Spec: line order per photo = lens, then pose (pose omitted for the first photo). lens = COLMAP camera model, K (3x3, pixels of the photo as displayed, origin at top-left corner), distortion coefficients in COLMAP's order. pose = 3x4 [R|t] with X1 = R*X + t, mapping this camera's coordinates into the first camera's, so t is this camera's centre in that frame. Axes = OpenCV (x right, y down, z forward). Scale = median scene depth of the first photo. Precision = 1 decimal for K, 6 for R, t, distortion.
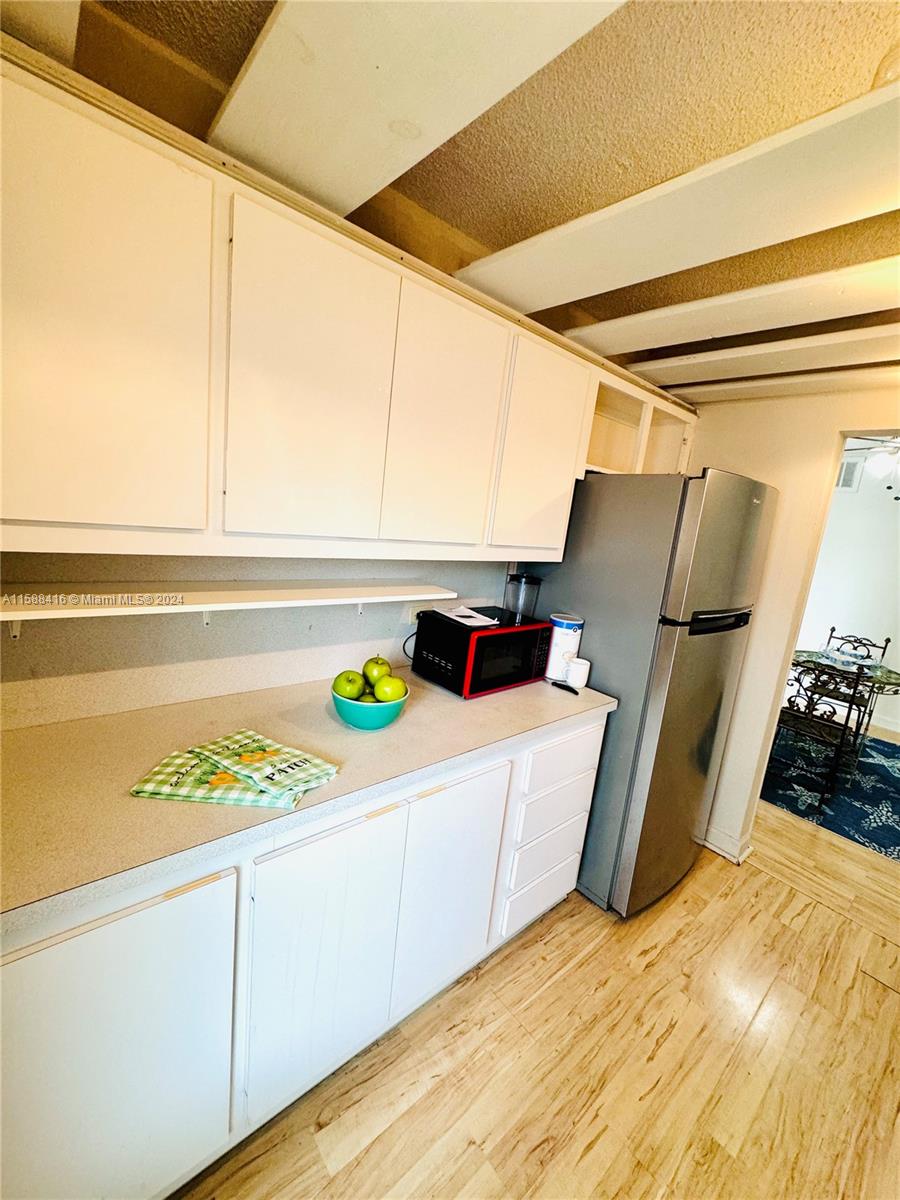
lens RADIAL K [[478.4, 0, 450.0], [0, 478.4, 600.0], [0, 0, 1]] dist [-0.002378, 0.000574]
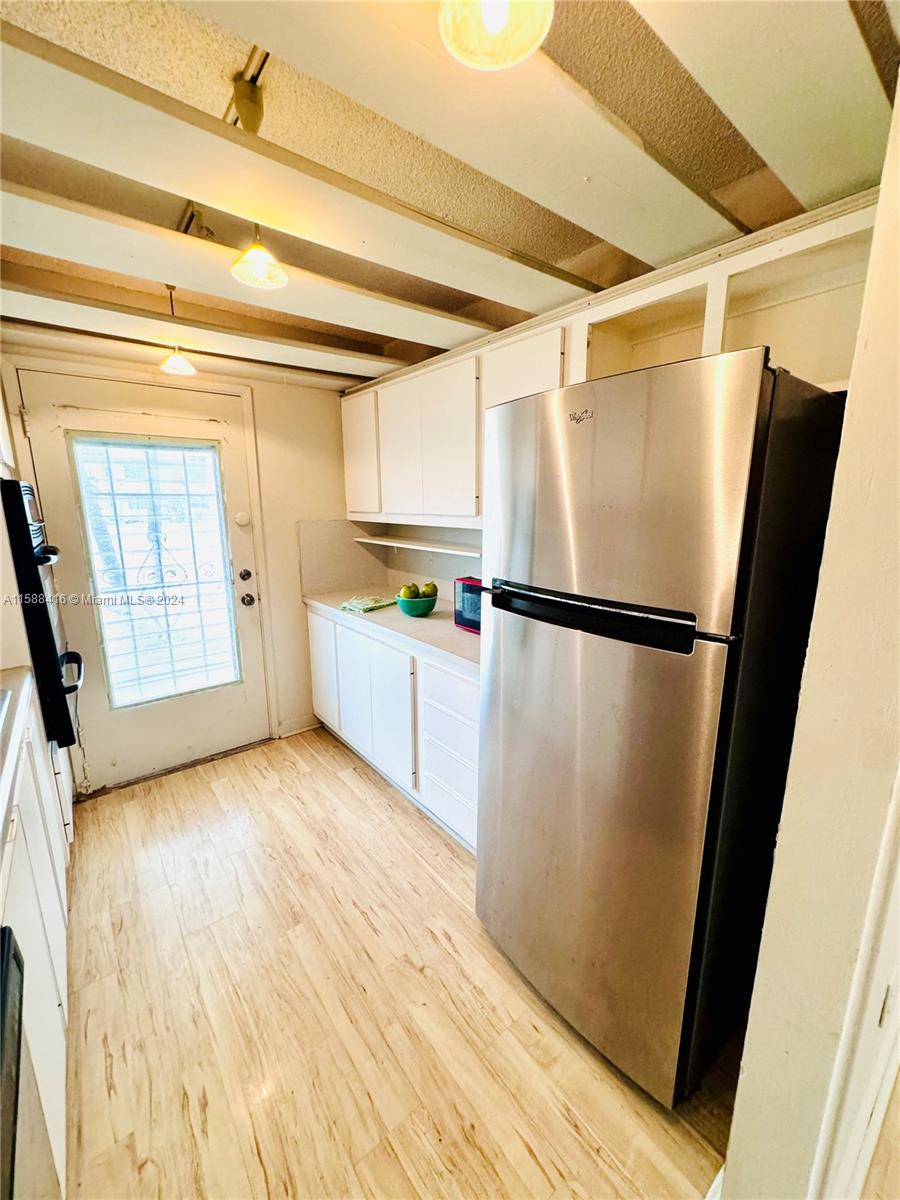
lens RADIAL K [[479.2, 0, 450.0], [0, 479.2, 600.0], [0, 0, 1]] dist [0.000451, -0.000149]
pose [[-0.042040, 0.093331, -0.994747, 1.504093], [-0.189070, 0.976895, 0.099646, -0.005525], [0.981063, 0.192266, -0.023422, 1.053040]]
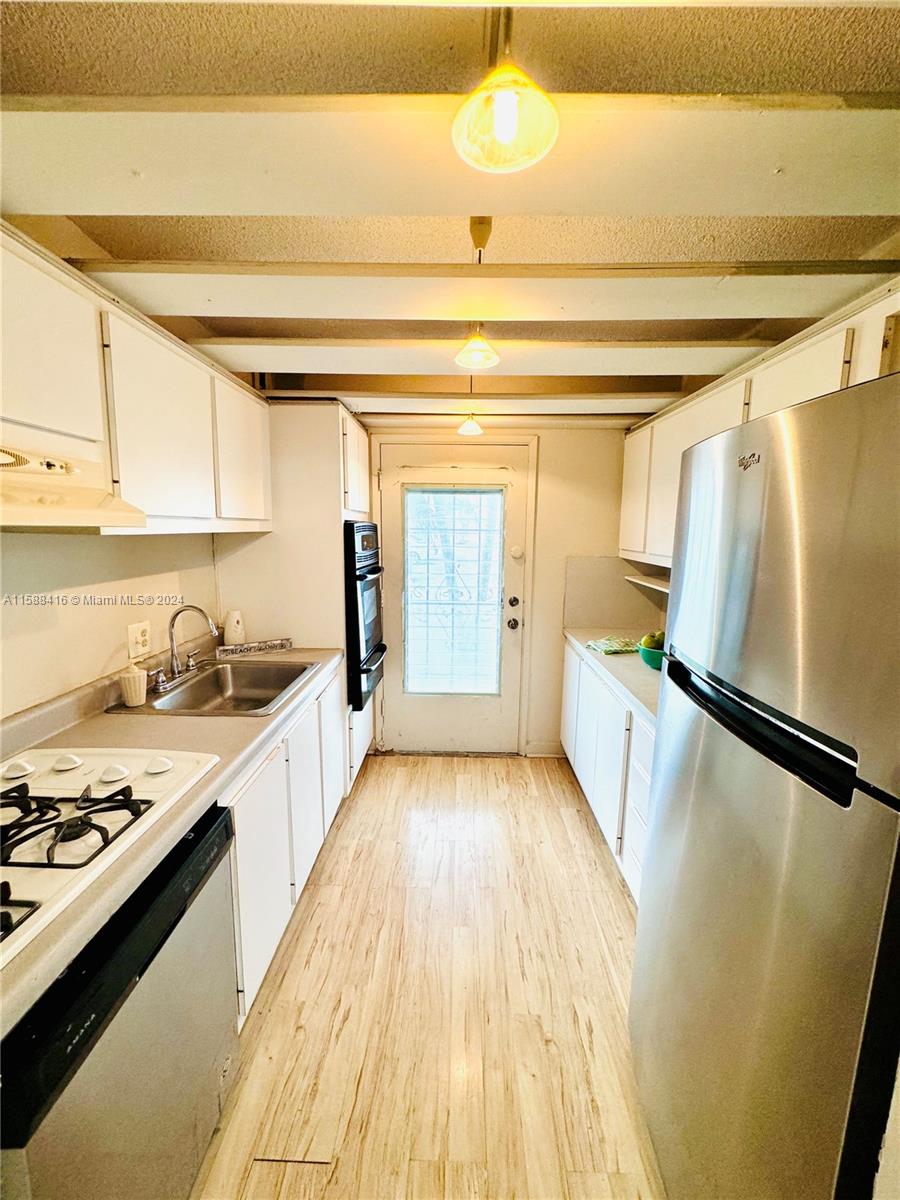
lens RADIAL K [[478.4, 0, 450.0], [0, 478.4, 600.0], [0, 0, 1]] dist [-0.002378, 0.000574]
pose [[-0.663617, -0.004218, -0.748060, 1.415253], [-0.224599, 0.954973, 0.193861, -0.112074], [0.713559, 0.296663, -0.634684, 1.329354]]
